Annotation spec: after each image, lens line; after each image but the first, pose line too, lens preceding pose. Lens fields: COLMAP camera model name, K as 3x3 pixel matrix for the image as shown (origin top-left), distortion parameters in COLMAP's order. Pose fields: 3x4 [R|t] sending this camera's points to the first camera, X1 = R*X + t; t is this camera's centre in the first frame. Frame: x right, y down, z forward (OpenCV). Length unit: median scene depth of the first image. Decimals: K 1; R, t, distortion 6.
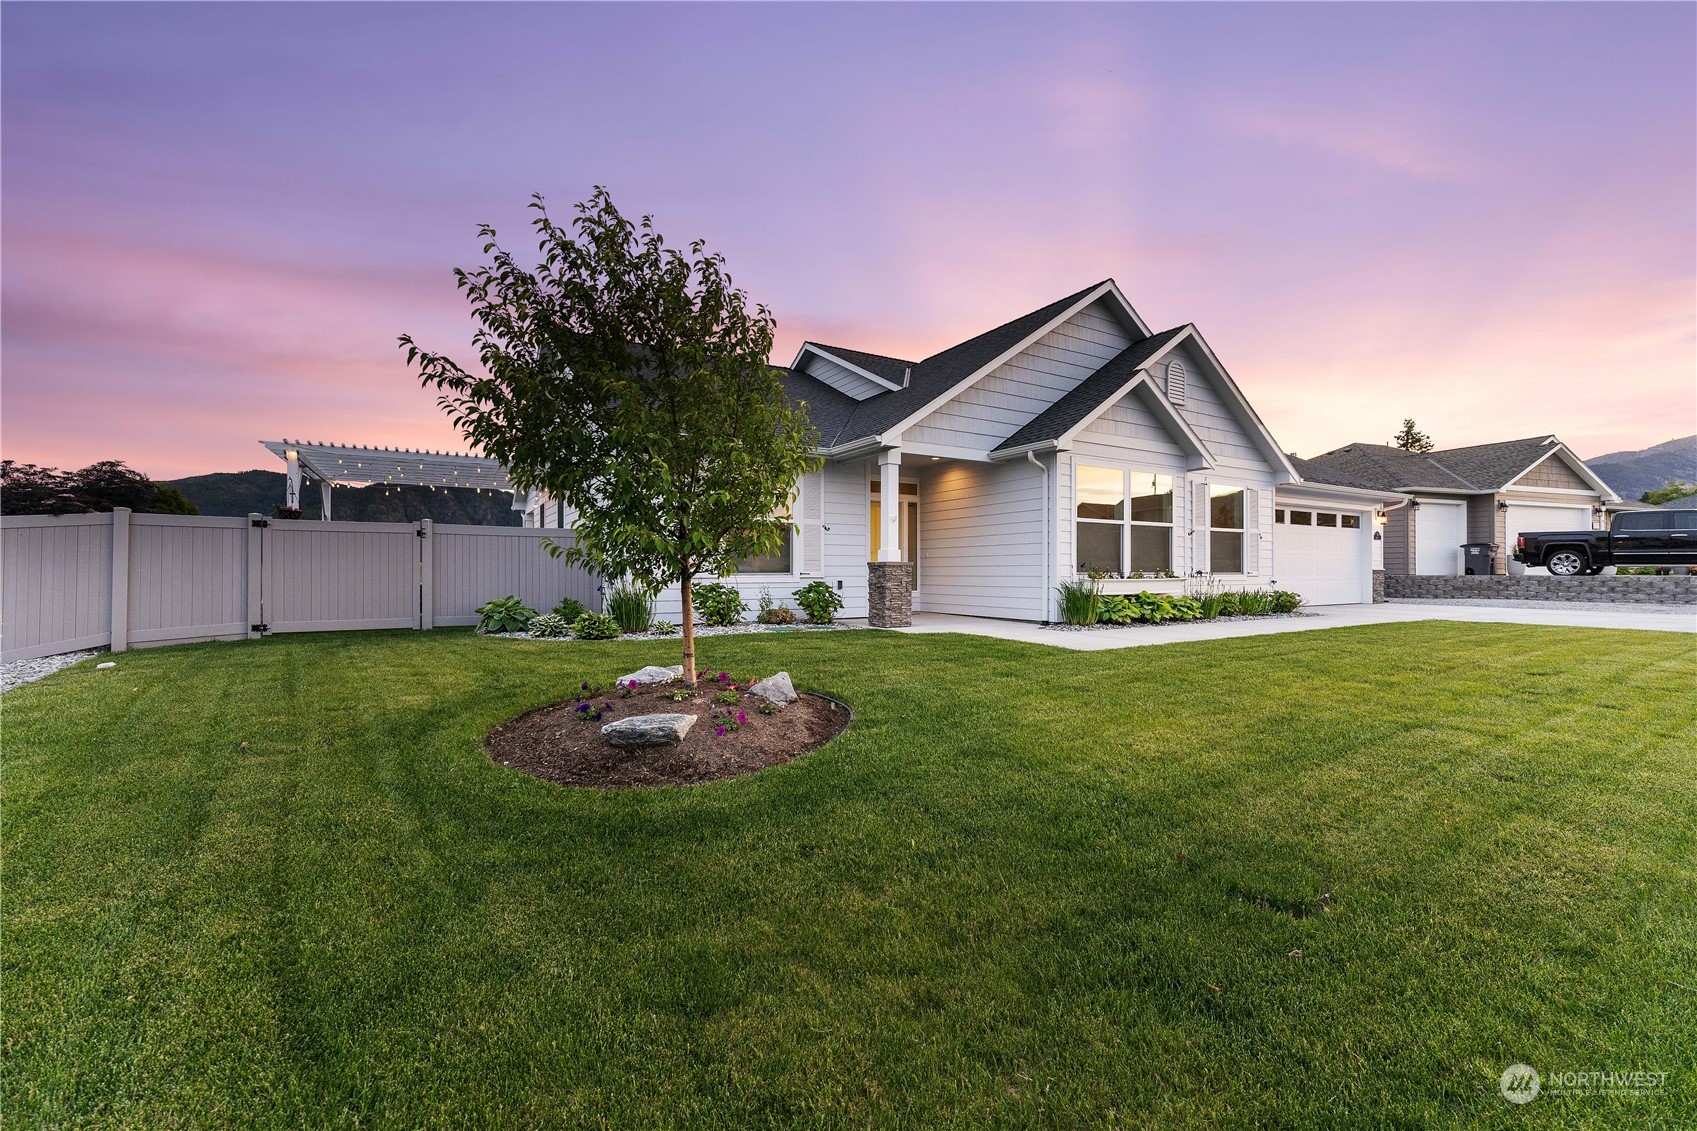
lens RADIAL K [[689.0, 0, 848.5], [0, 689.0, 565.5], [0, 0, 1]] dist [0.000611, 0.000022]
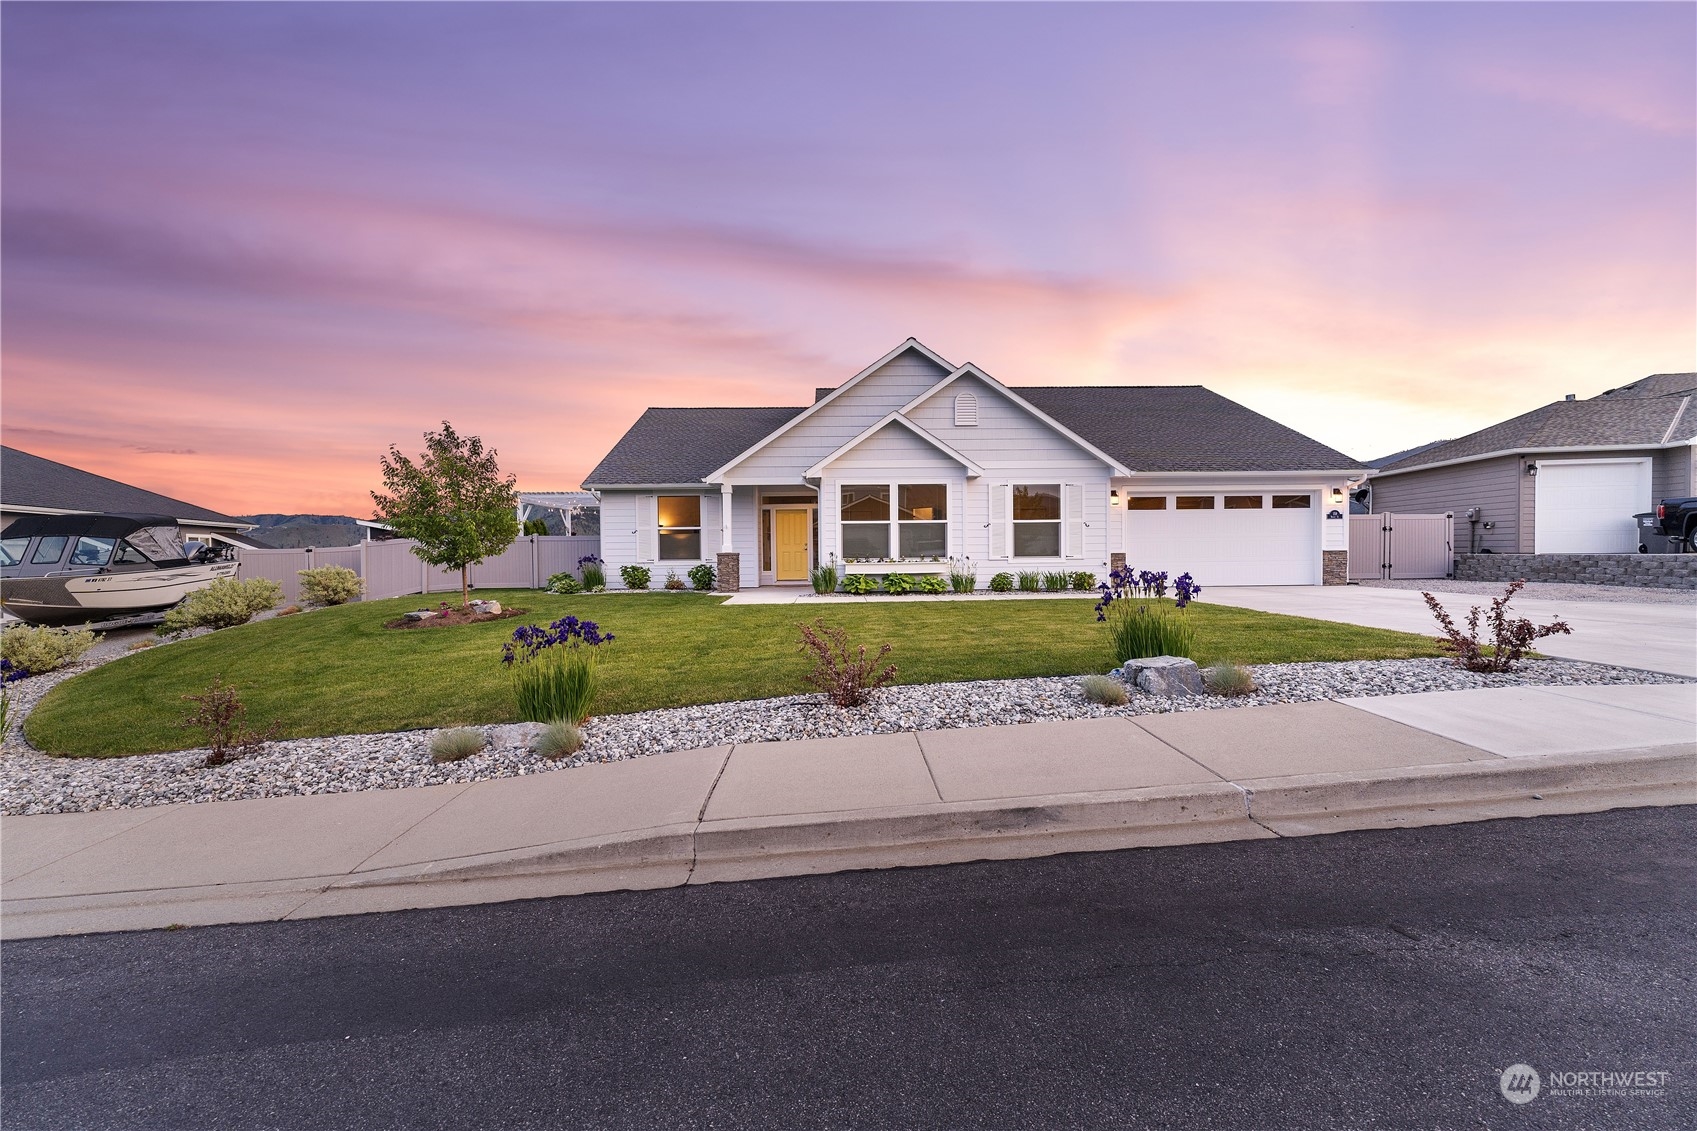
lens RADIAL K [[689.0, 0, 848.5], [0, 689.0, 565.5], [0, 0, 1]] dist [0.000611, 0.000022]
pose [[0.868534, 0.000481, -0.495629, 0.930710], [0.014876, 0.999524, 0.027039, -0.012316], [0.495406, -0.030857, 0.868113, -0.228738]]
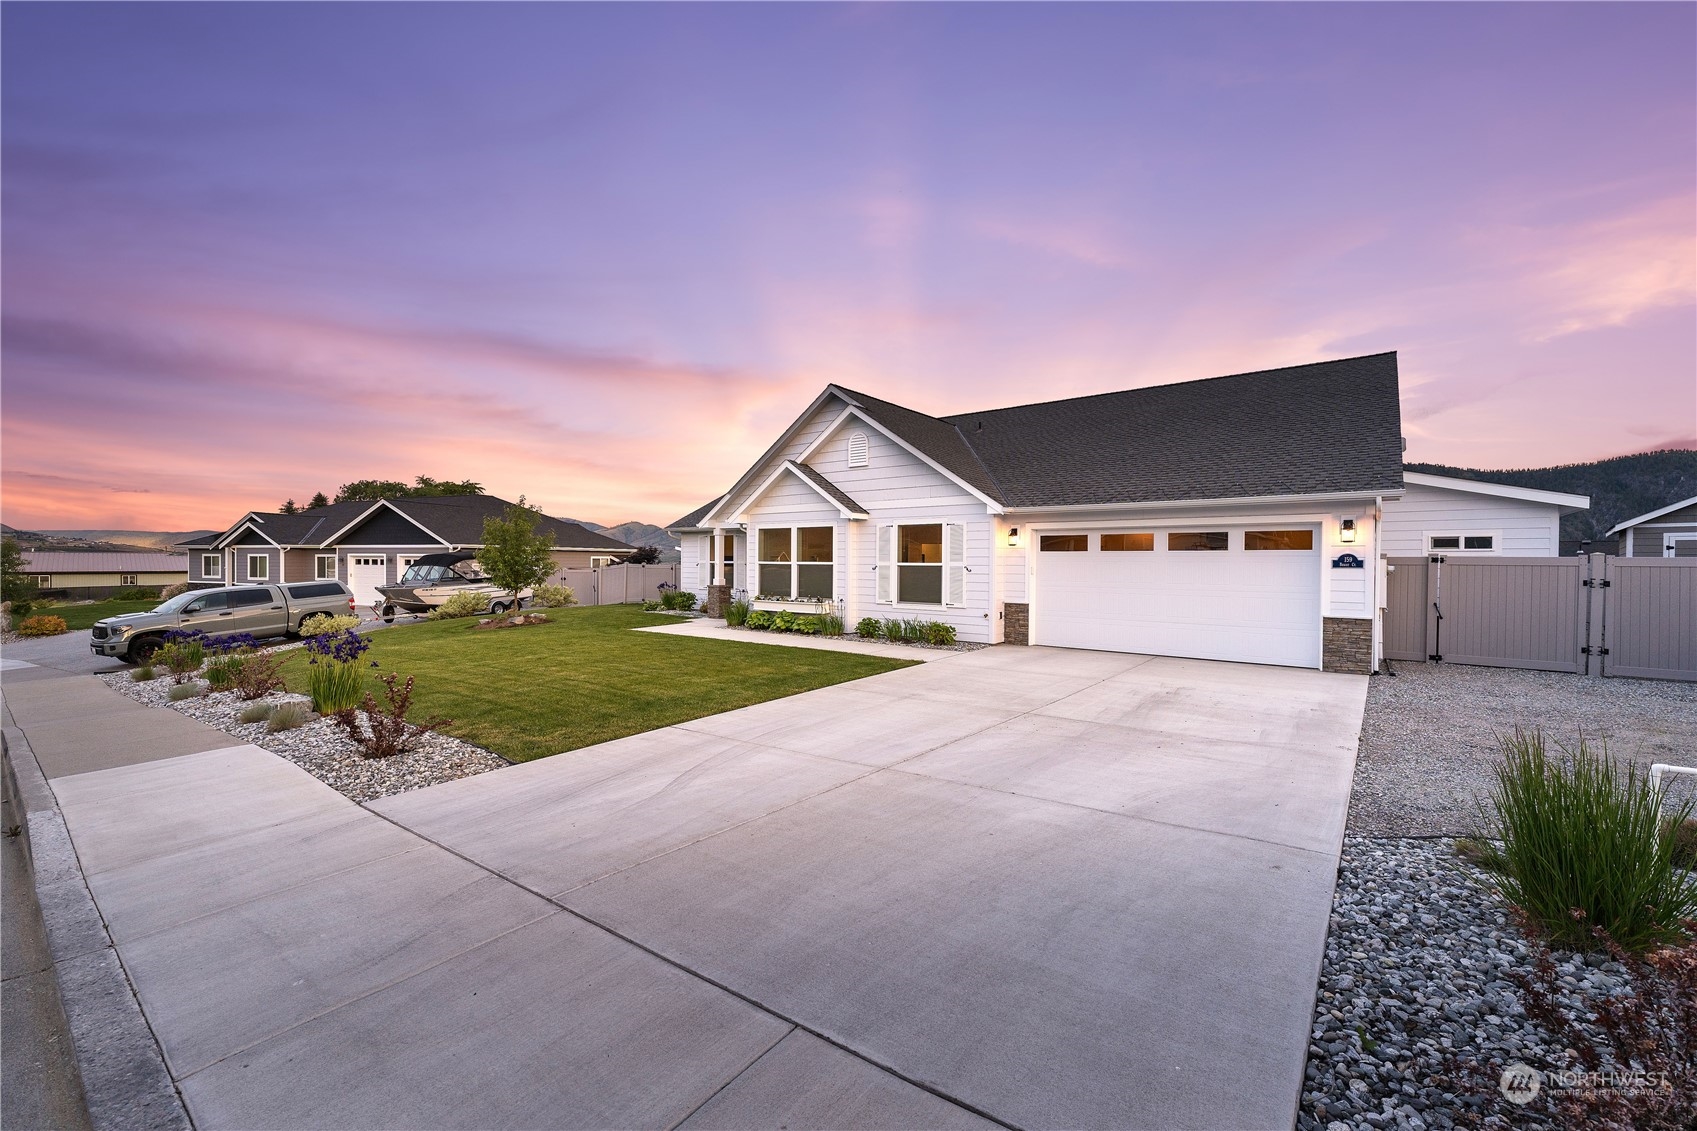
lens RADIAL K [[689.0, 0, 848.5], [0, 689.0, 565.5], [0, 0, 1]] dist [0.000611, 0.000022]
pose [[0.370973, -0.010901, -0.928580, 1.652138], [-0.015832, 0.999712, -0.018061, -0.030033], [0.928509, 0.021402, 0.370693, 0.527344]]
